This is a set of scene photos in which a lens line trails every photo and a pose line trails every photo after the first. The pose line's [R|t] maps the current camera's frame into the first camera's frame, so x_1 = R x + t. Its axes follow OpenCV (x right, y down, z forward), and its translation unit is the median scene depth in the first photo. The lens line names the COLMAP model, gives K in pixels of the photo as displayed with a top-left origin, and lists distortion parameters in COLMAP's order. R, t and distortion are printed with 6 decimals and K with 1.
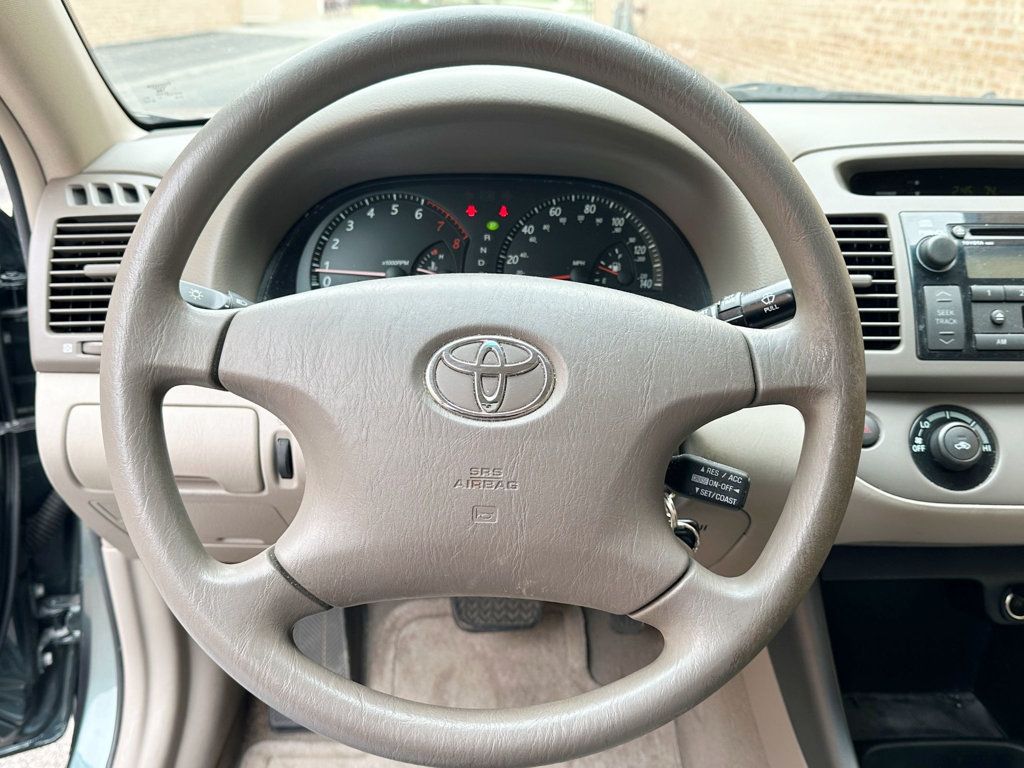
lens RADIAL K [[937.3, 0, 512.0], [0, 937.3, 384.0], [0, 0, 1]] dist [0.002886, -0.014028]
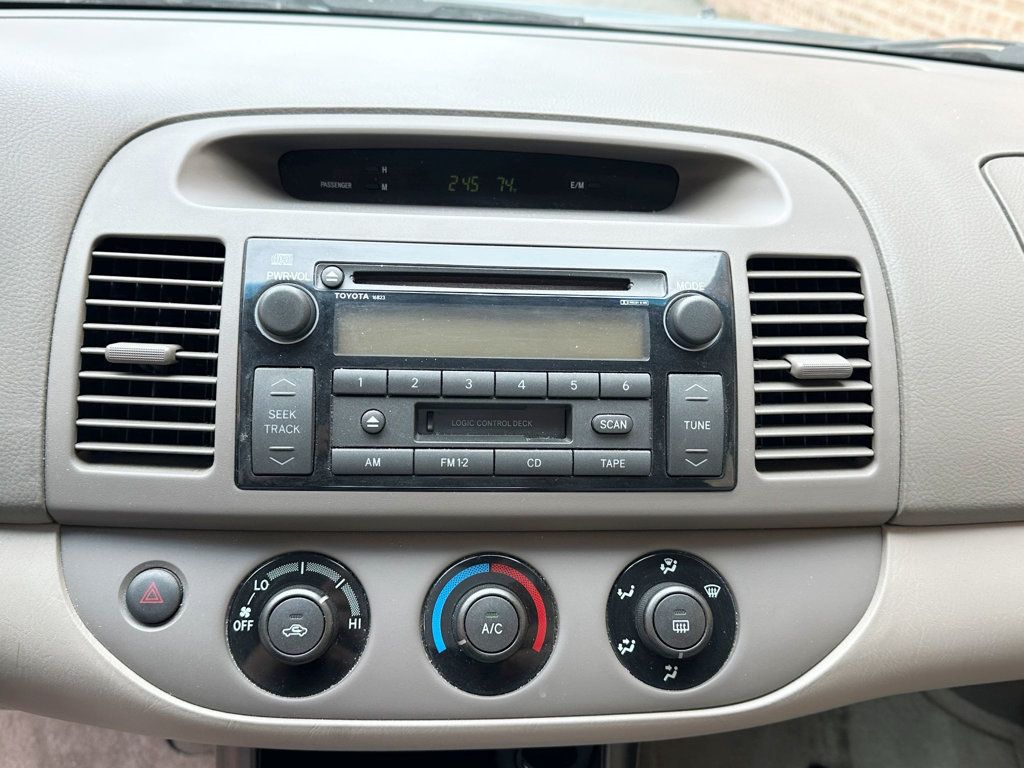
lens RADIAL K [[936.8, 0, 512.0], [0, 936.8, 384.0], [0, 0, 1]] dist [0.130409, -0.336719]
pose [[0.994910, 0.021084, 0.098537, 0.544254], [-0.031566, 0.993858, 0.106062, -0.164263], [-0.095696, -0.108633, 0.989465, 0.370199]]
